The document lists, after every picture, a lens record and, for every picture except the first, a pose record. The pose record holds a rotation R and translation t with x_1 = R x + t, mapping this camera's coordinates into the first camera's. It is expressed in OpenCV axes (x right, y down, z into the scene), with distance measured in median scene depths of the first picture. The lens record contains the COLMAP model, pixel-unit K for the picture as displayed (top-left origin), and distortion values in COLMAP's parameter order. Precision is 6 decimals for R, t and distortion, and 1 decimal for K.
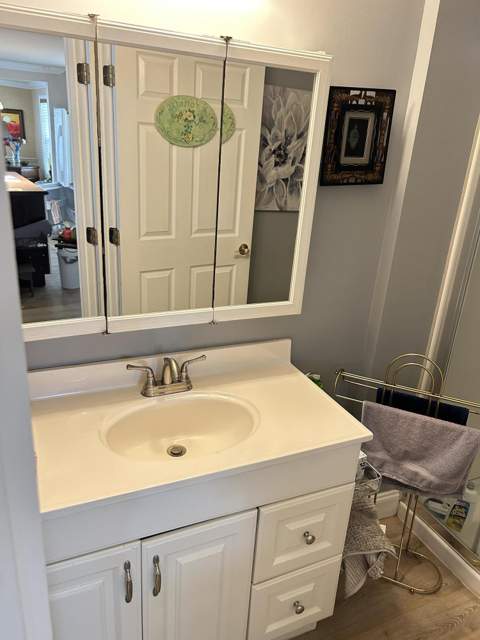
lens RADIAL K [[483.4, 0, 242.9], [0, 483.4, 320.8], [0, 0, 1]] dist [0.031767, -0.036011]
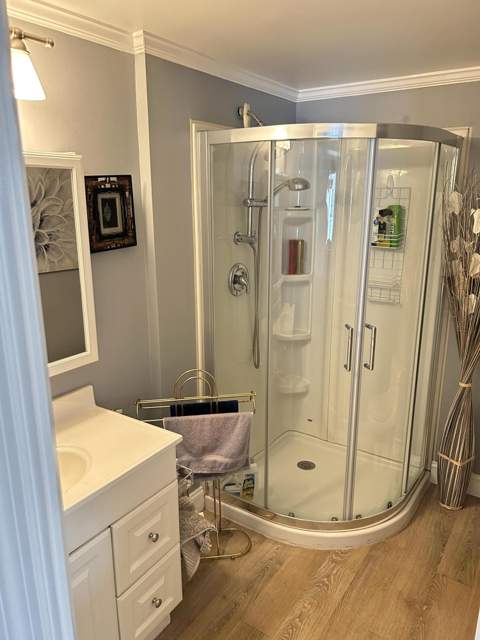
lens RADIAL K [[483.4, 0, 238.9], [0, 483.4, 320.6], [0, 0, 1]] dist [0.031767, -0.036011]
pose [[0.849007, -0.198327, 0.489749, -0.146592], [0.242082, 0.969883, -0.026903, 0.006343], [-0.469663, 0.141400, 0.871448, -0.199872]]
